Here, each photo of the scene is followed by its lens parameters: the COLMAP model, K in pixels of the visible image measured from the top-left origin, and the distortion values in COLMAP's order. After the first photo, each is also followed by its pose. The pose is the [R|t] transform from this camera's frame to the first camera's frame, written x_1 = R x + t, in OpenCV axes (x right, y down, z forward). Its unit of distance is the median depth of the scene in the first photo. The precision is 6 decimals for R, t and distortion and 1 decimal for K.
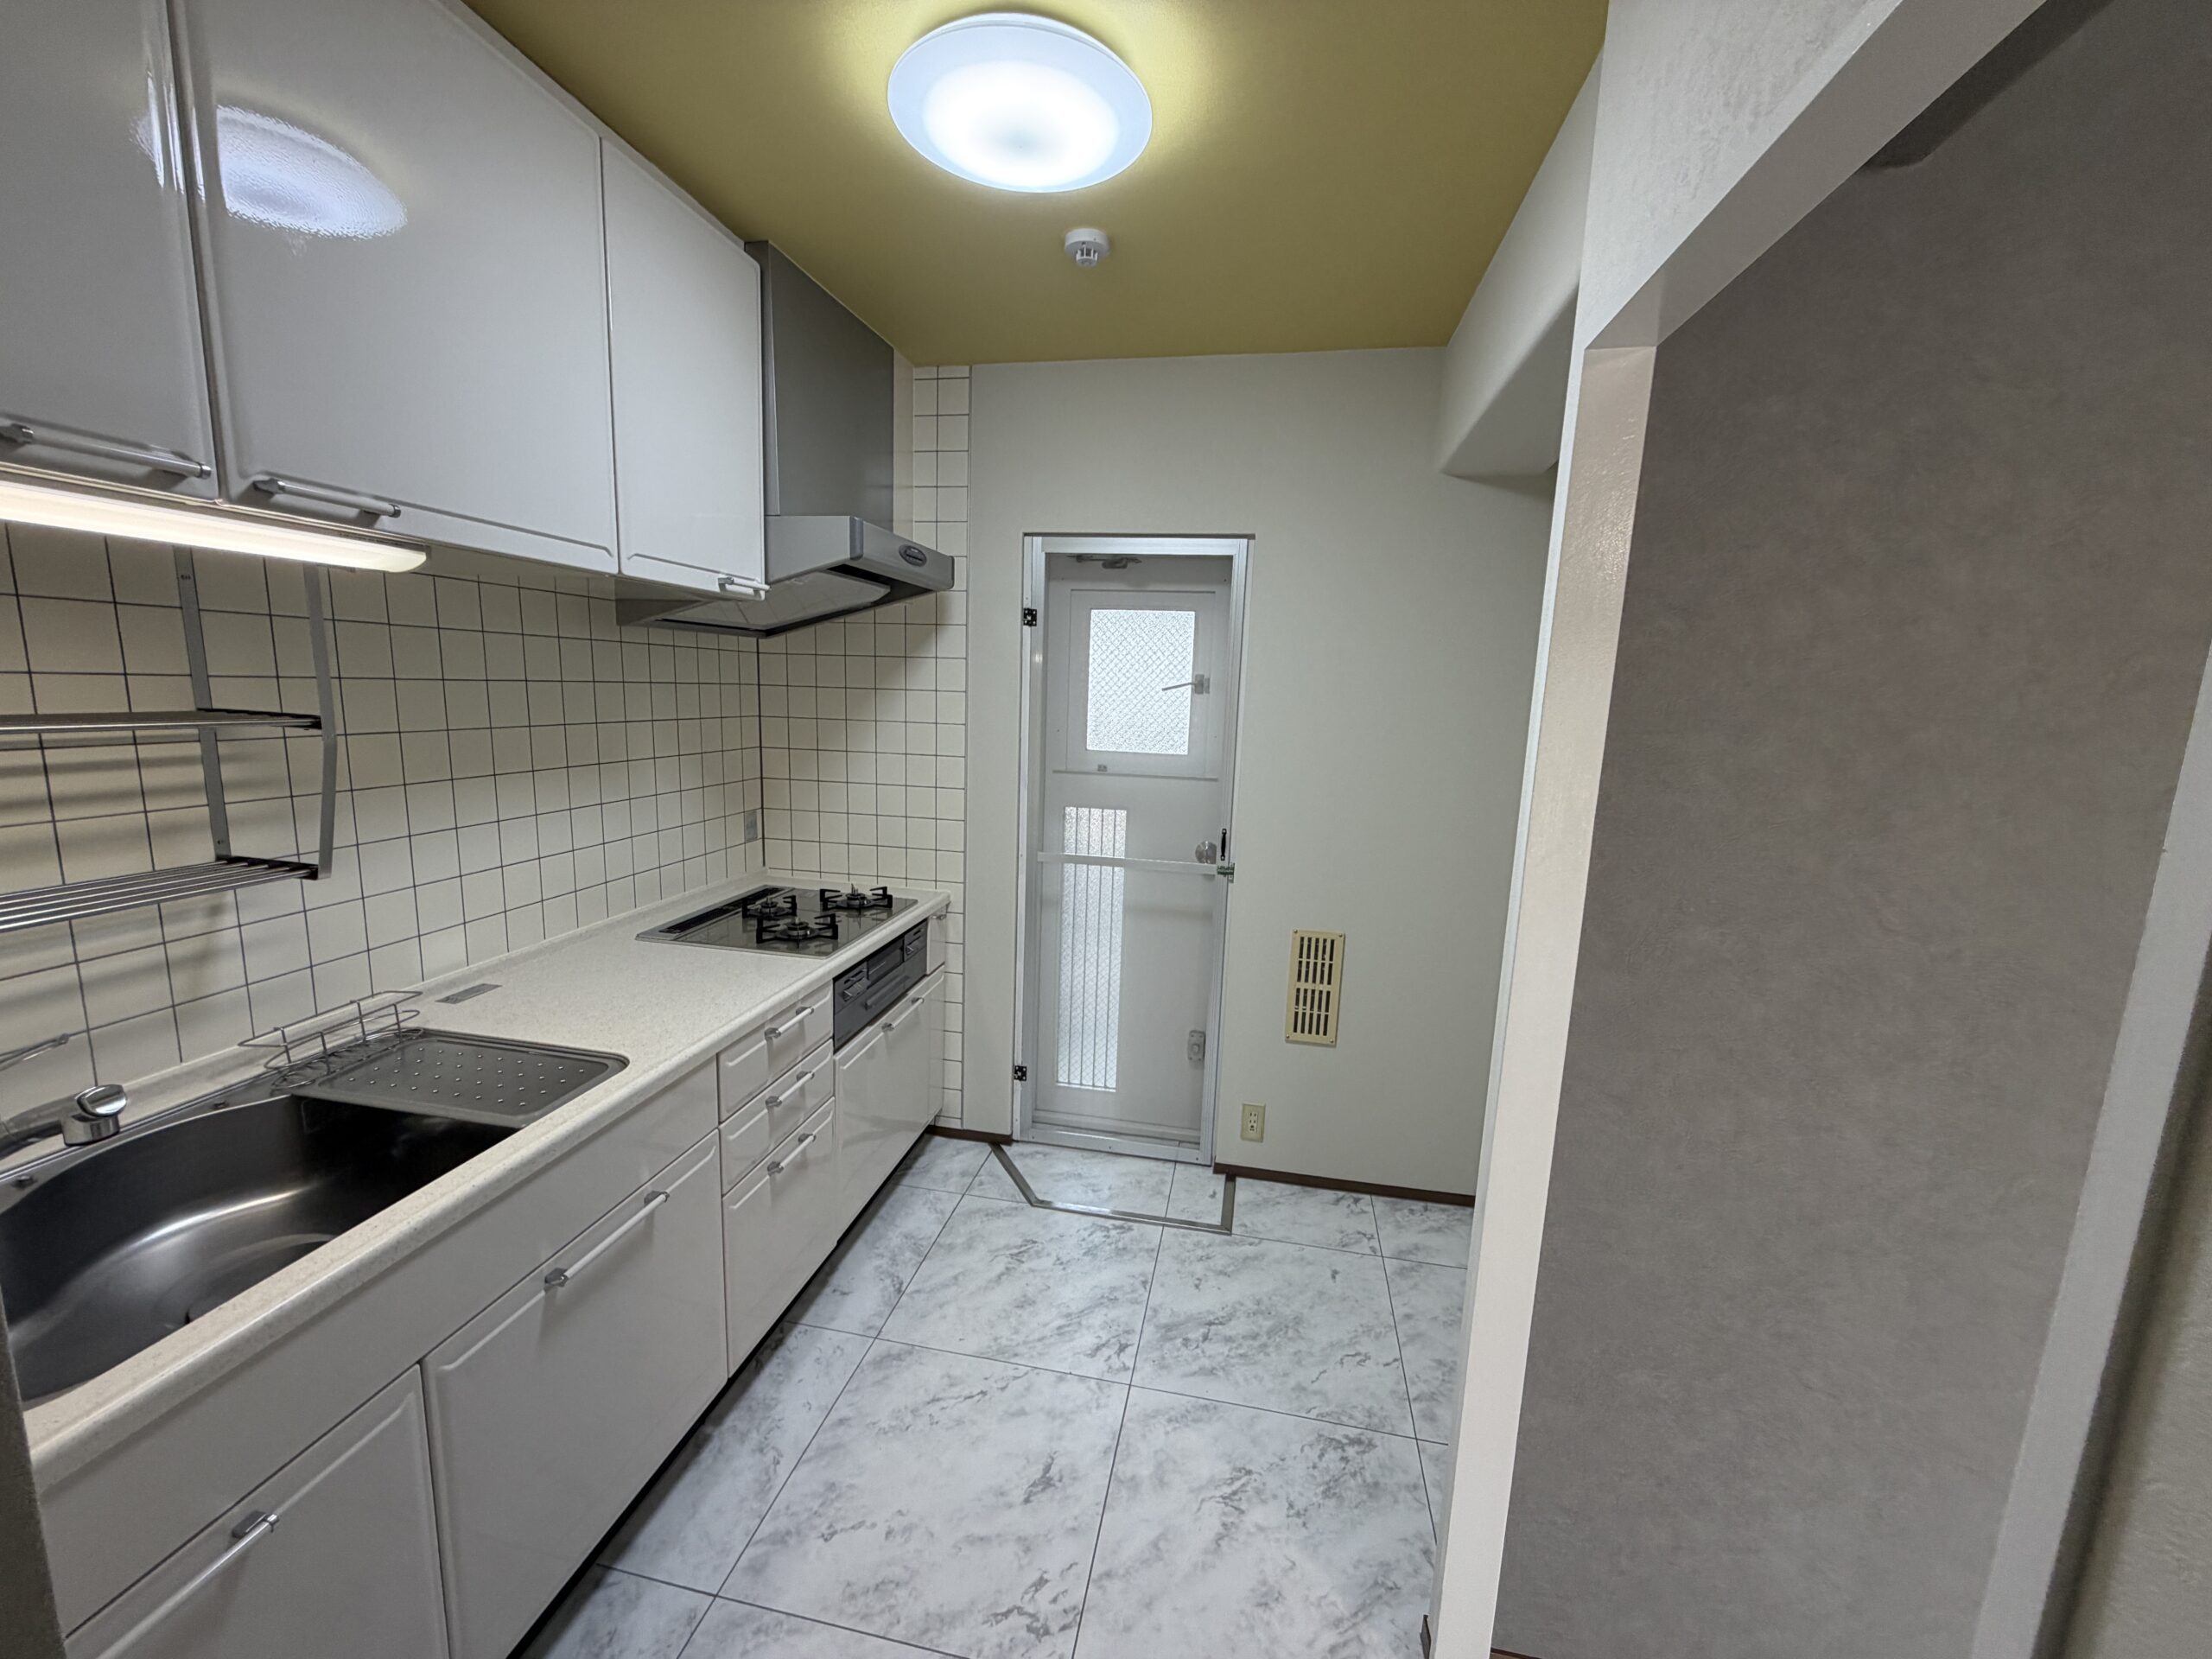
lens RADIAL K [[884.7, 0, 1116.2], [0, 884.7, 831.2], [0, 0, 1]] dist [0.000871, 0.000431]
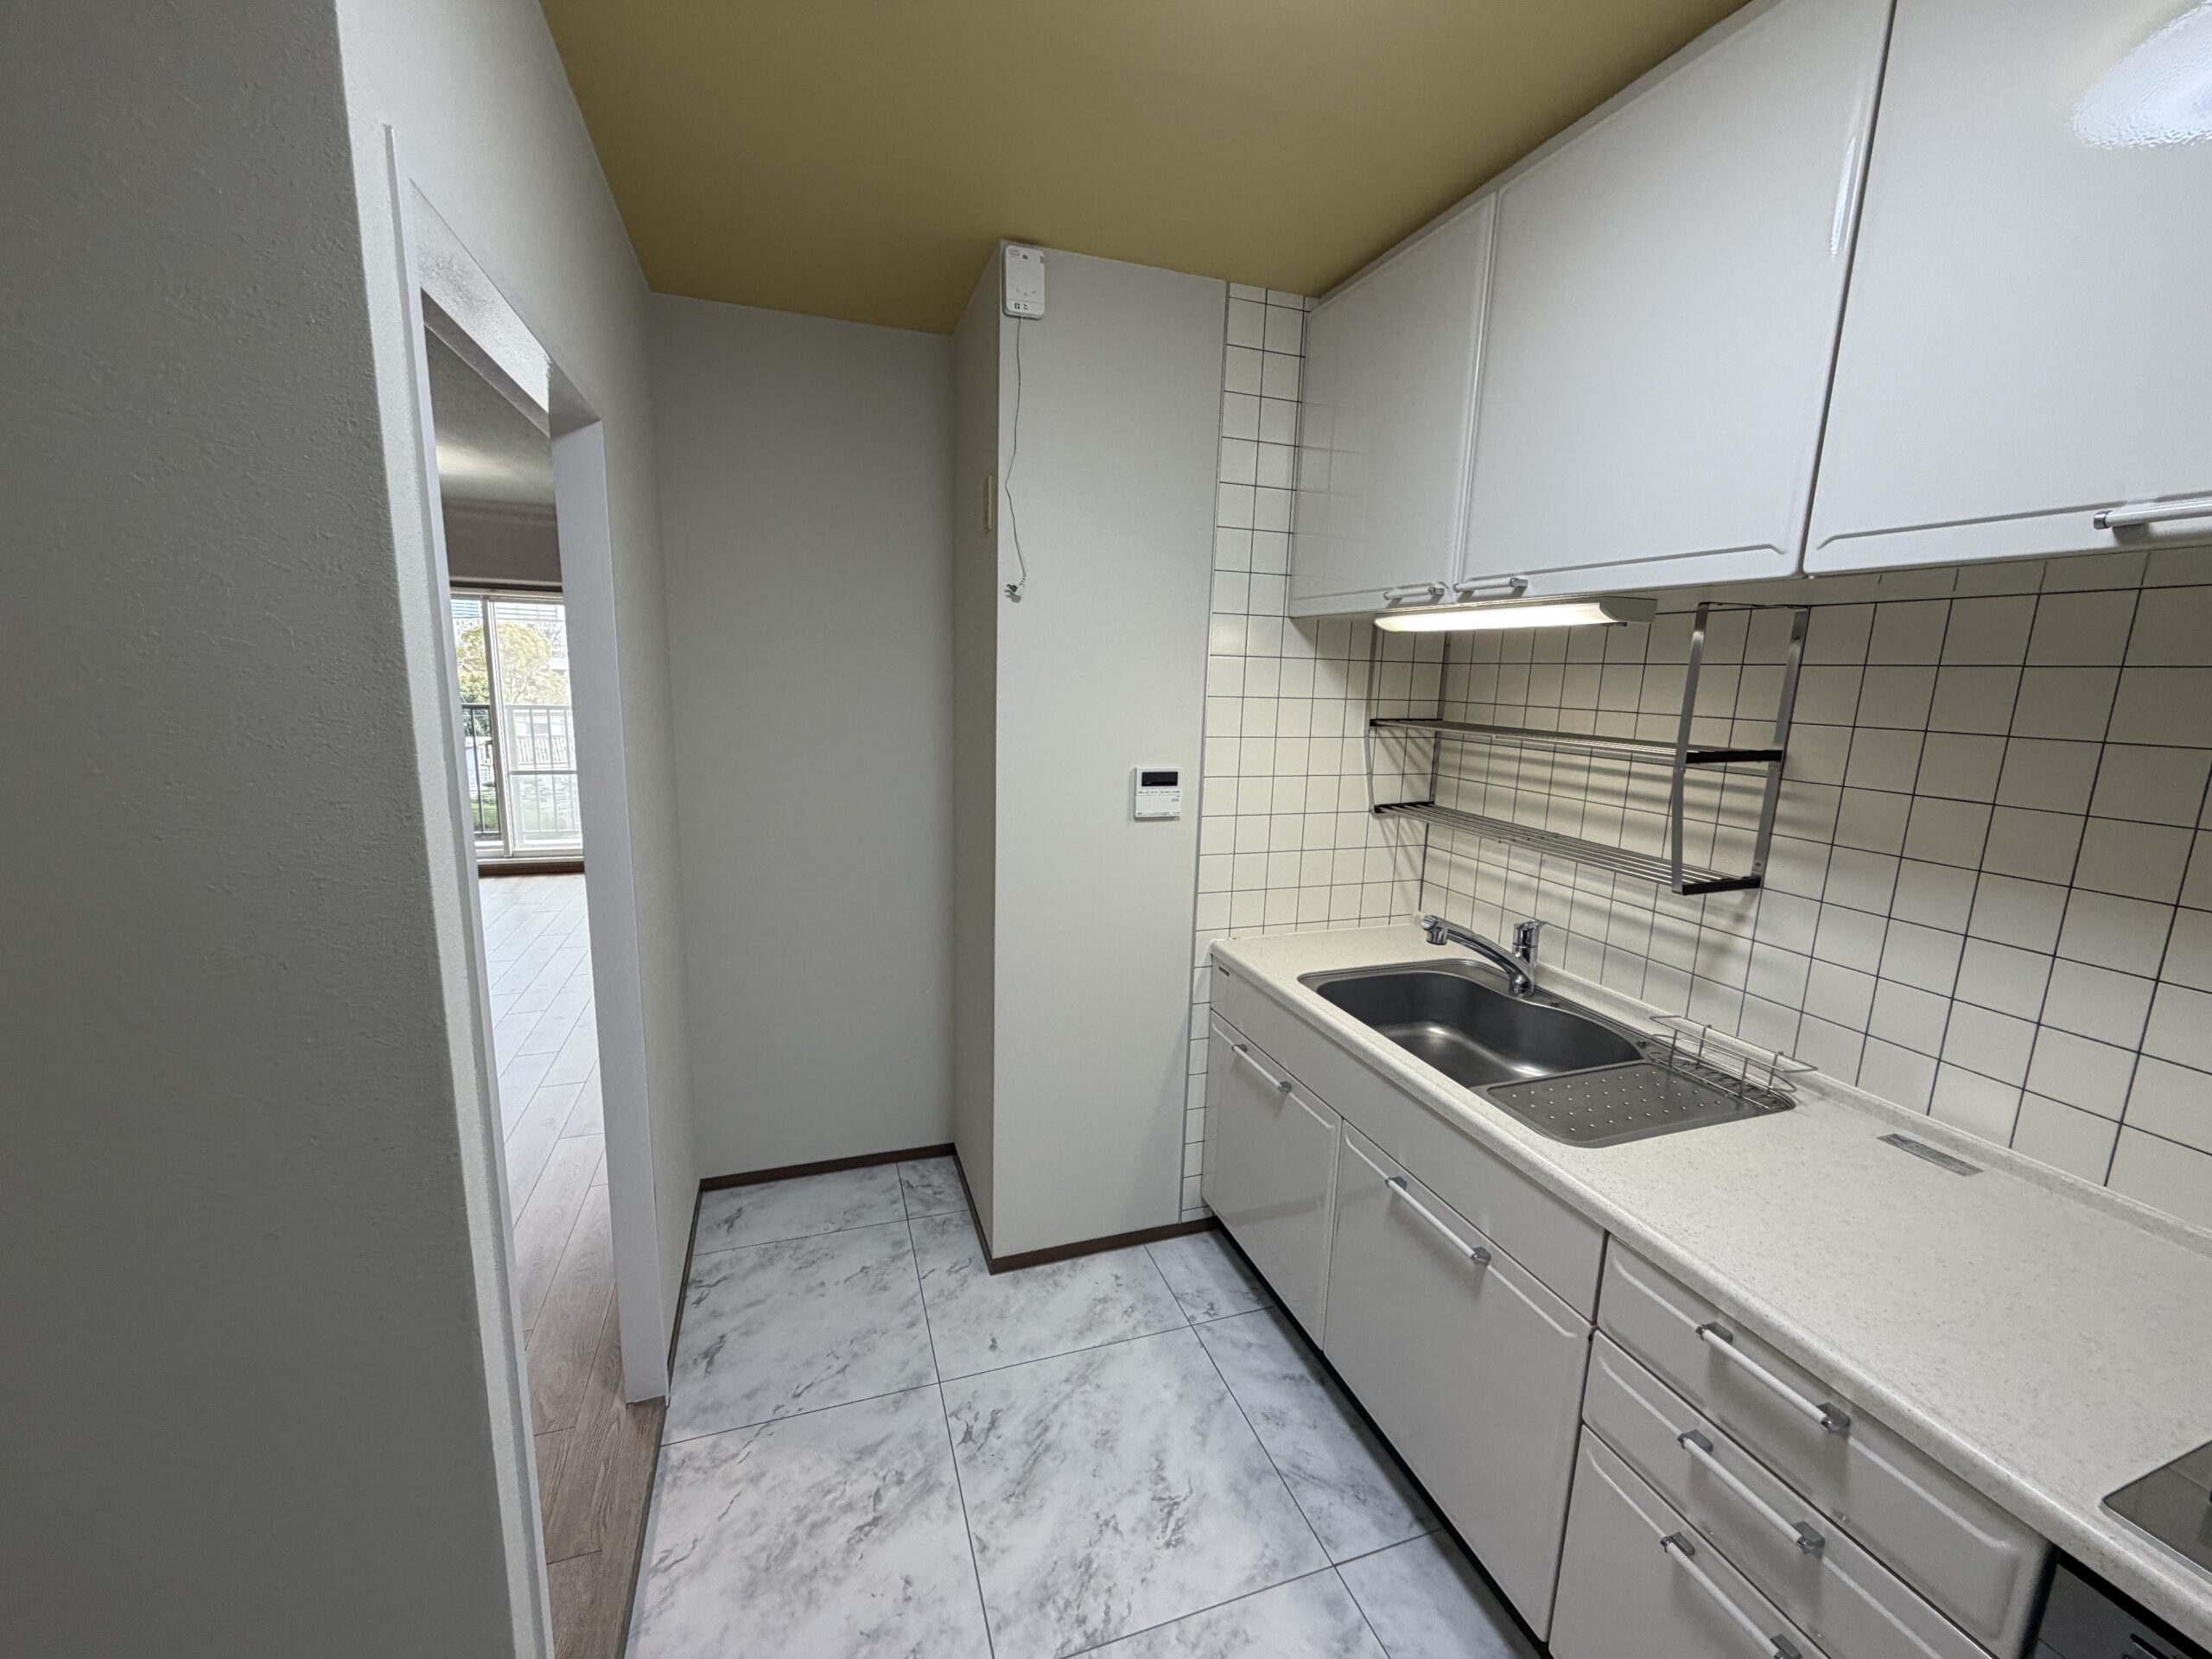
lens RADIAL K [[884.7, 0, 1125.2], [0, 884.7, 834.4], [0, 0, 1]] dist [0.000871, 0.000431]
pose [[-0.861348, 0.033573, -0.506904, 0.286233], [-0.140221, 0.943339, 0.300747, -0.257008], [0.488280, 0.330126, -0.807836, 1.520798]]
